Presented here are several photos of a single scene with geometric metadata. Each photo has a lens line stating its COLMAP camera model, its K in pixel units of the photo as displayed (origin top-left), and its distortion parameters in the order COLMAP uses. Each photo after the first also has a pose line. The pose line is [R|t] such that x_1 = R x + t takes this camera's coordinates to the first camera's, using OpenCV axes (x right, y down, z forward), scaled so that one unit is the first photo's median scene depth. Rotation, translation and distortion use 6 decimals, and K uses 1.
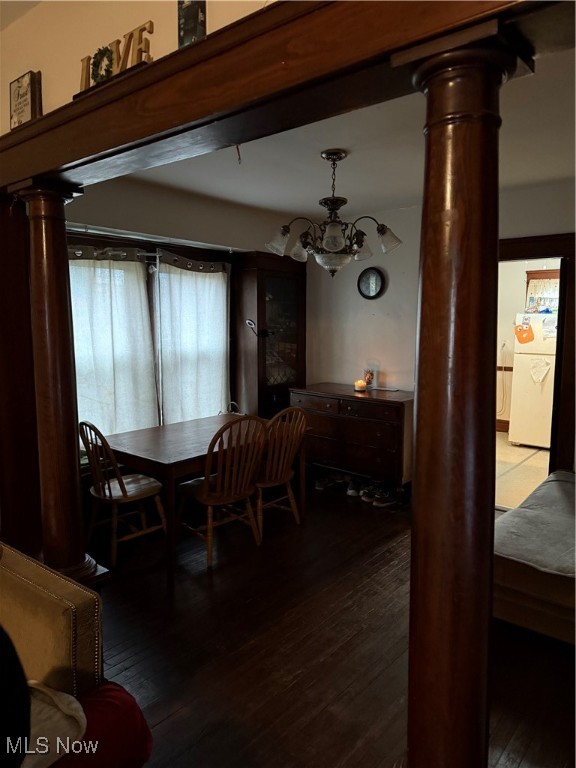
lens RADIAL K [[538.9, 0, 284.7], [0, 538.9, 385.1], [0, 0, 1]] dist [0.035914, -0.051089]
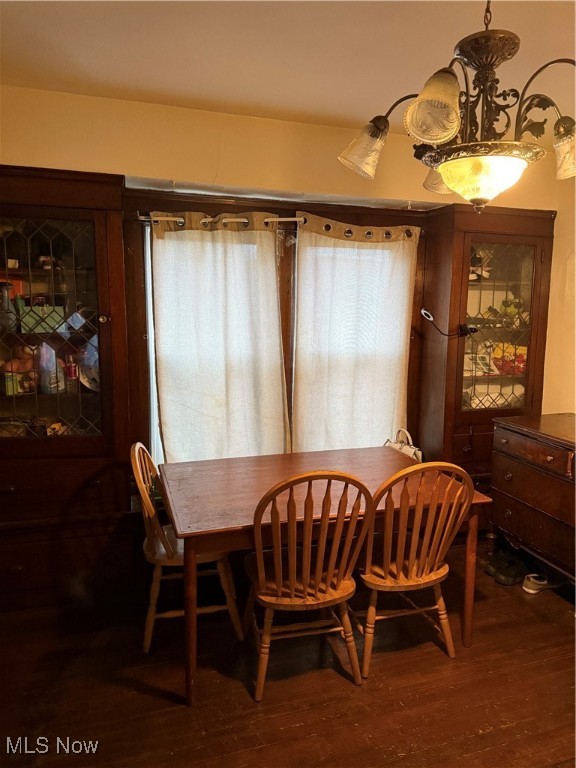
lens RADIAL K [[538.9, 0, 291.1], [0, 538.9, 380.0], [0, 0, 1]] dist [0.035914, -0.051089]
pose [[0.843609, 0.067095, -0.532749, 0.159619], [-0.065688, 0.997606, 0.021622, -0.040649], [0.532925, 0.016754, 0.845997, 0.379939]]
